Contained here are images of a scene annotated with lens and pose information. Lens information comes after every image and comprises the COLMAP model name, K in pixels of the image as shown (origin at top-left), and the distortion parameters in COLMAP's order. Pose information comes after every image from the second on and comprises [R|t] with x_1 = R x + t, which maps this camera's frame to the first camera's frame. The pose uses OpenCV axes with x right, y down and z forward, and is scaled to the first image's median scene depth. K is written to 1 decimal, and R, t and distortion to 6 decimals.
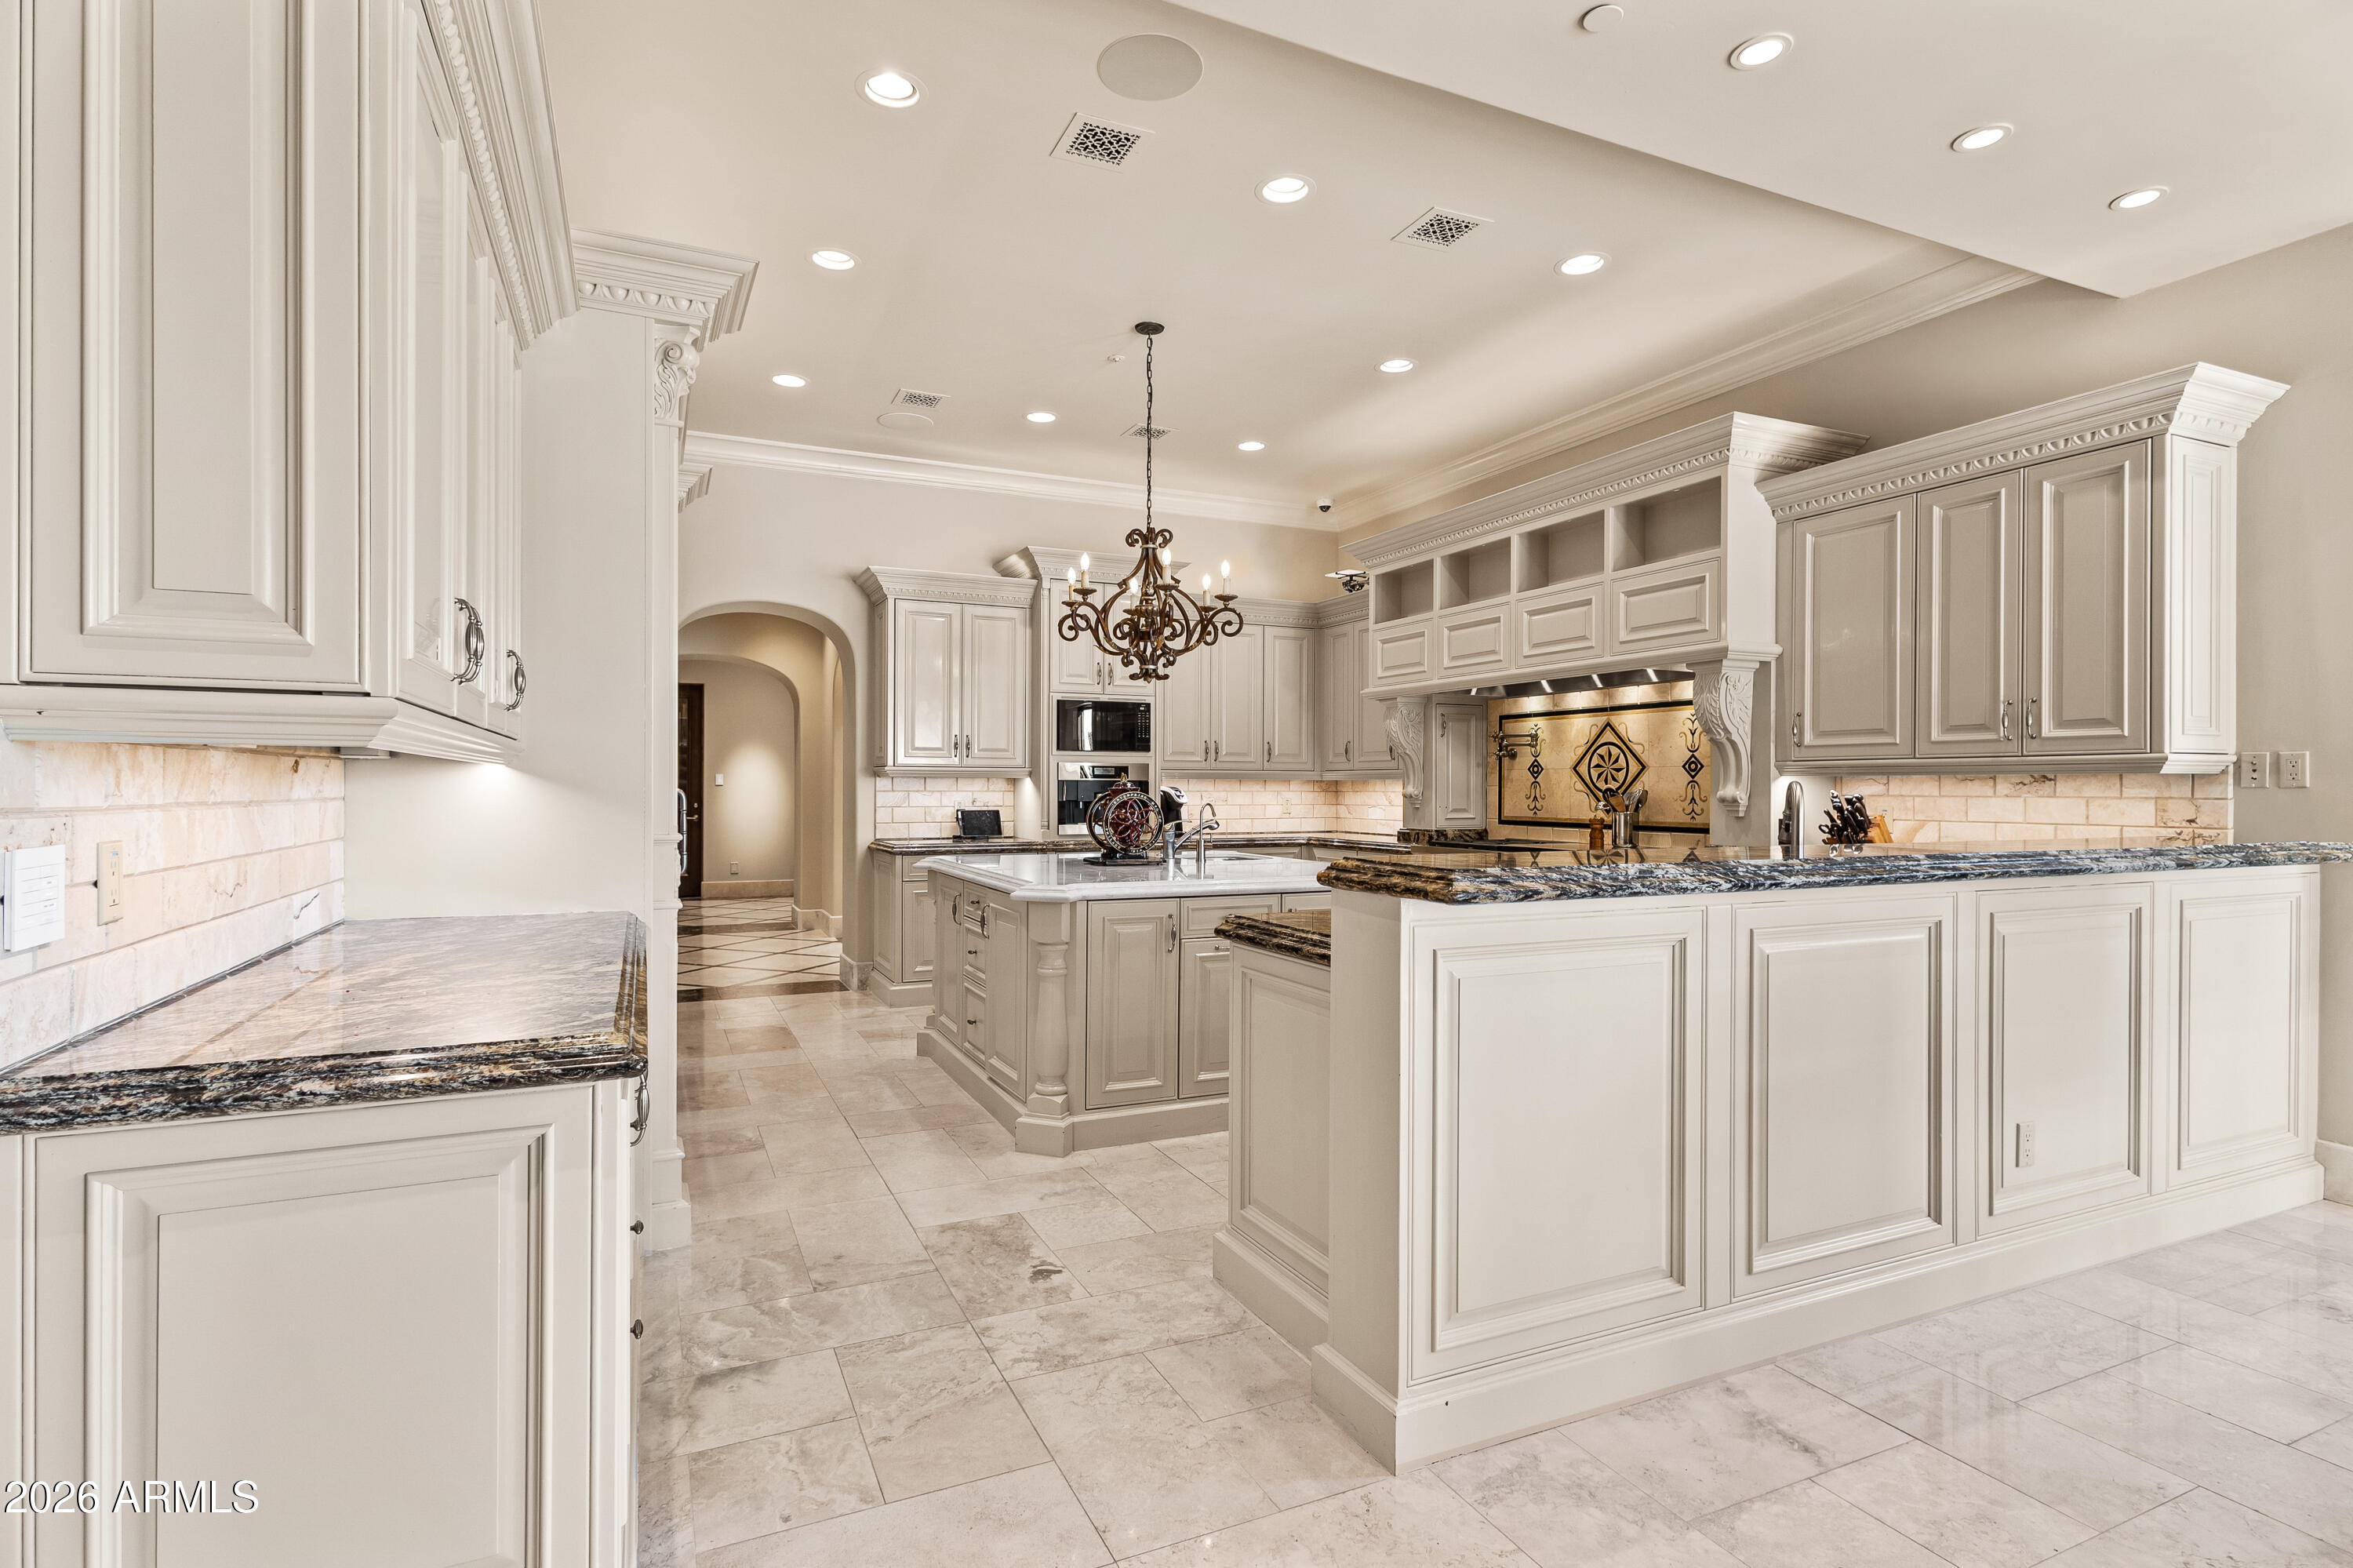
lens RADIAL K [[1128.2, 0, 1331.7], [0, 1128.2, 791.5], [0, 0, 1]] dist [0.002405, 0.000170]
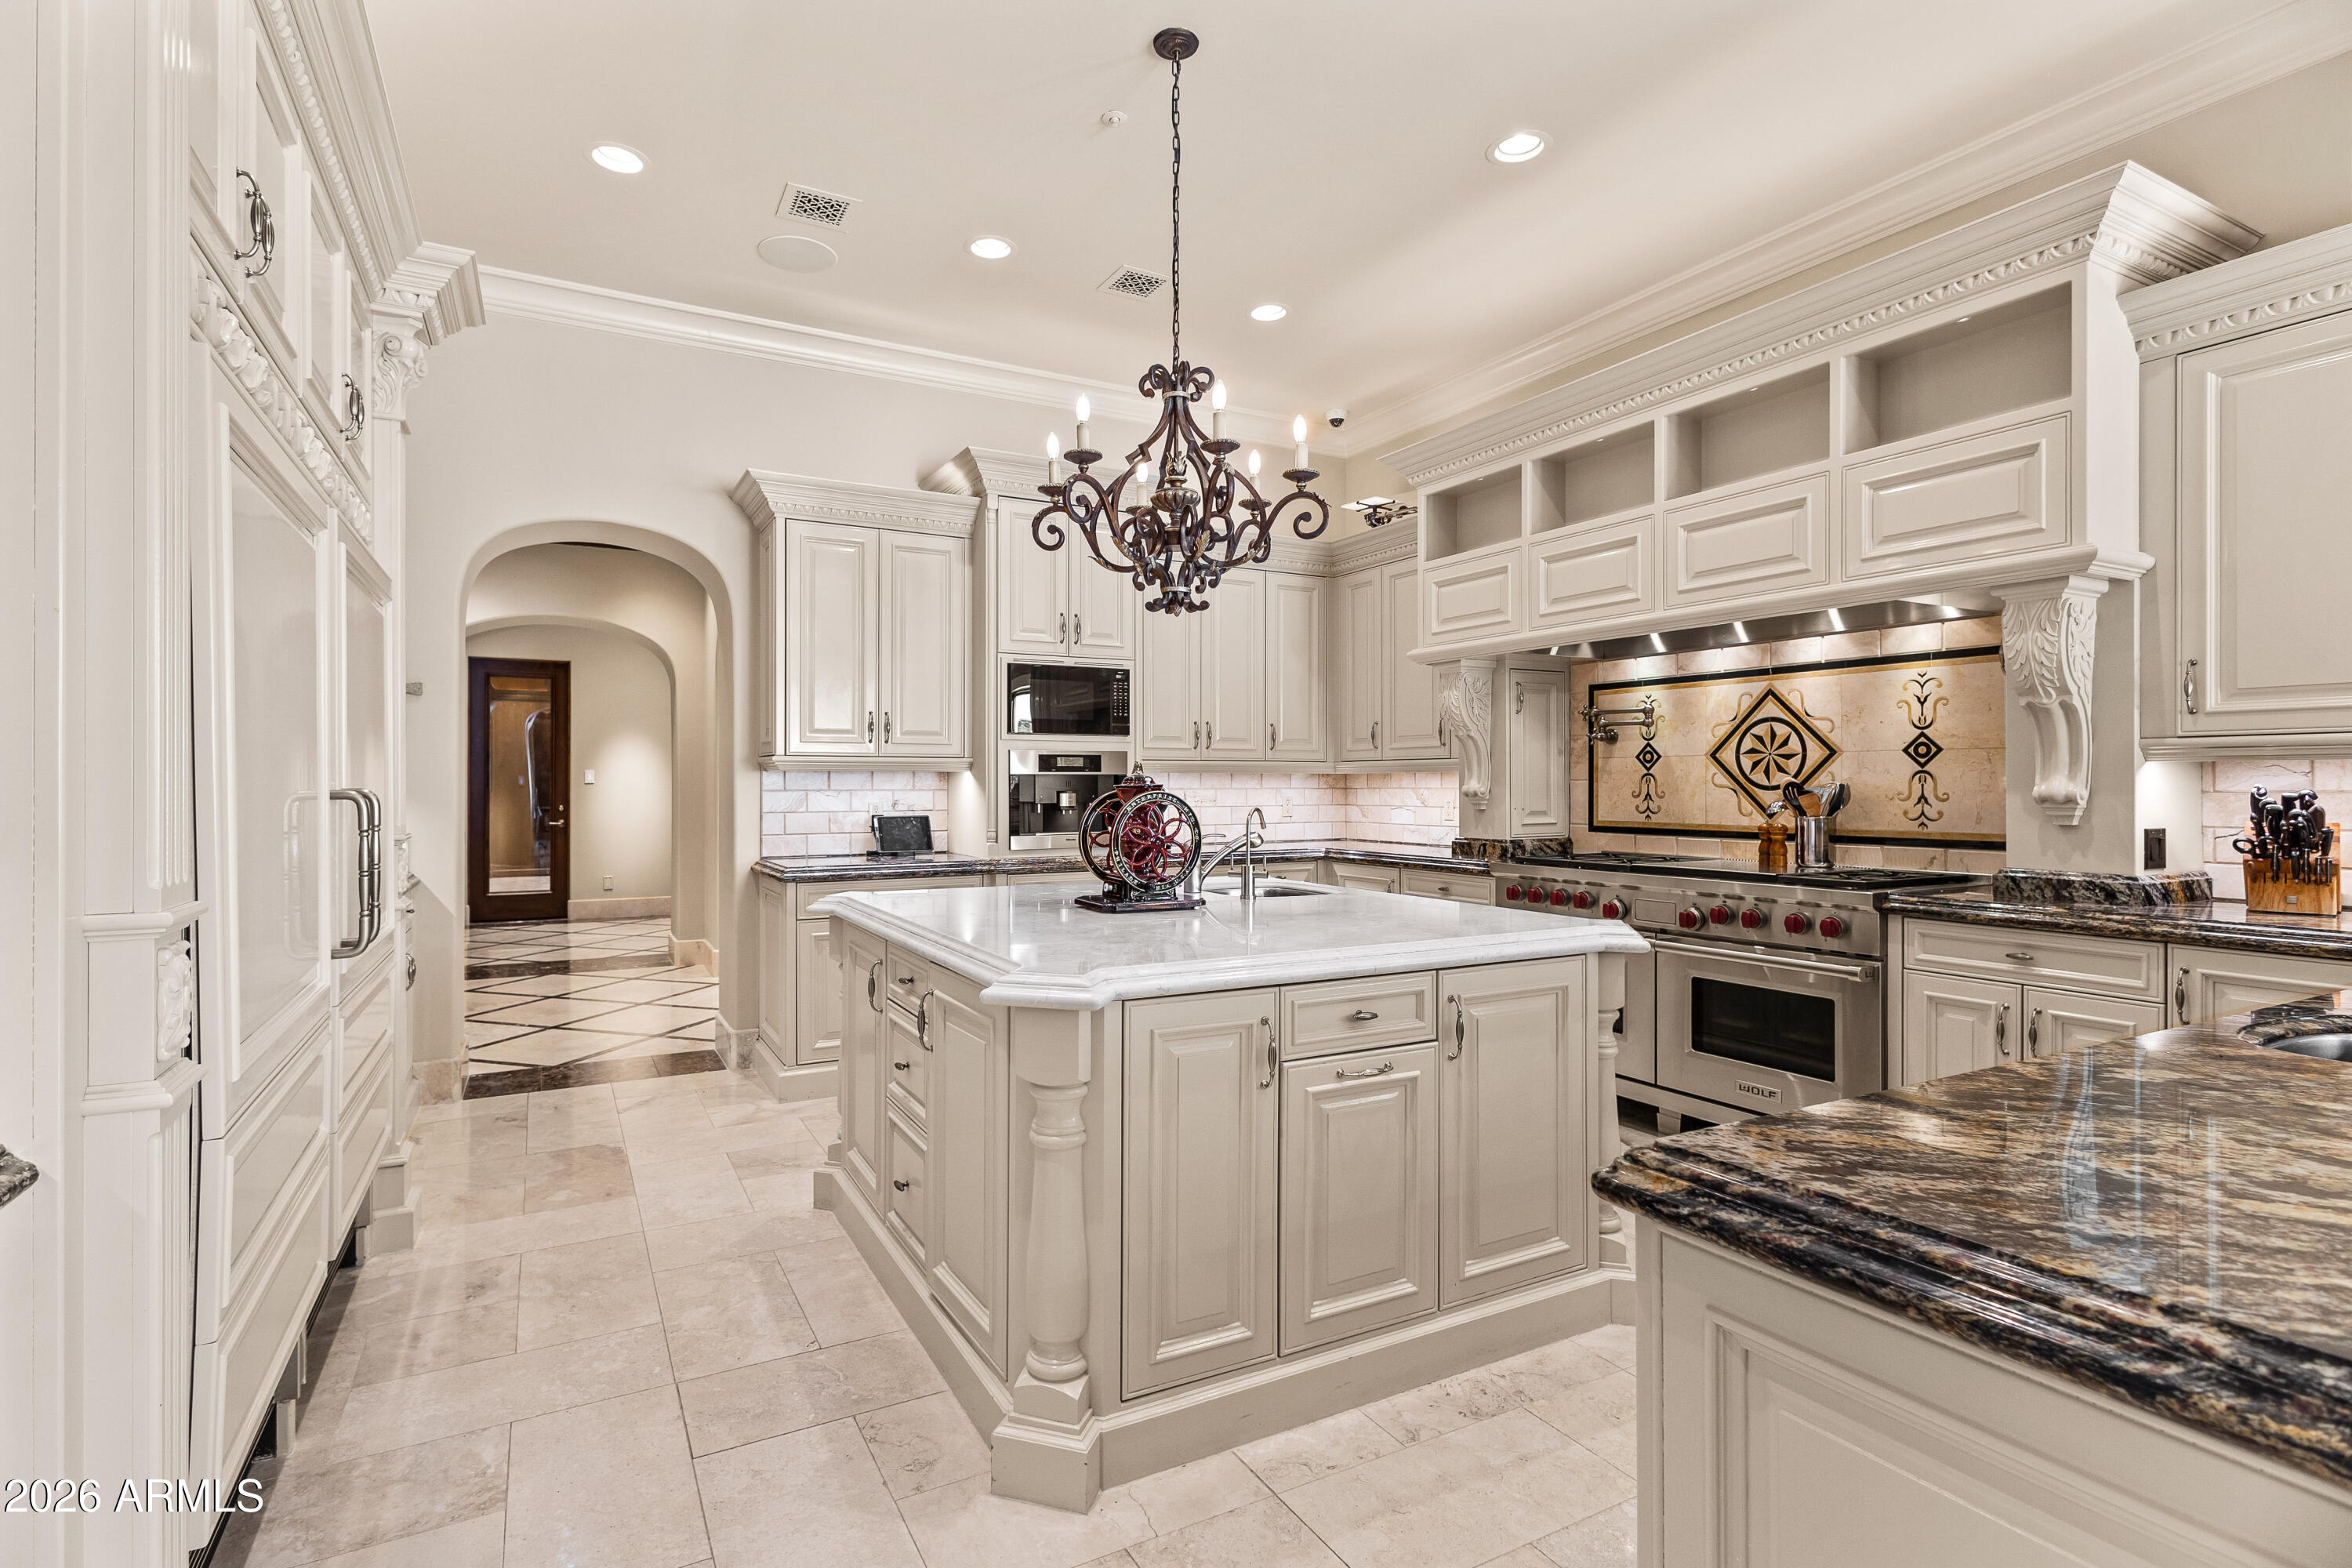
lens RADIAL K [[1127.6, 0, 1166.7], [0, 1127.6, 784.0], [0, 0, 1]] dist [0.002405, 0.000170]
pose [[0.998039, -0.004789, -0.062414, -0.107027], [0.004570, 0.999983, -0.003643, -0.000993], [0.062430, 0.003350, 0.998044, 0.314706]]
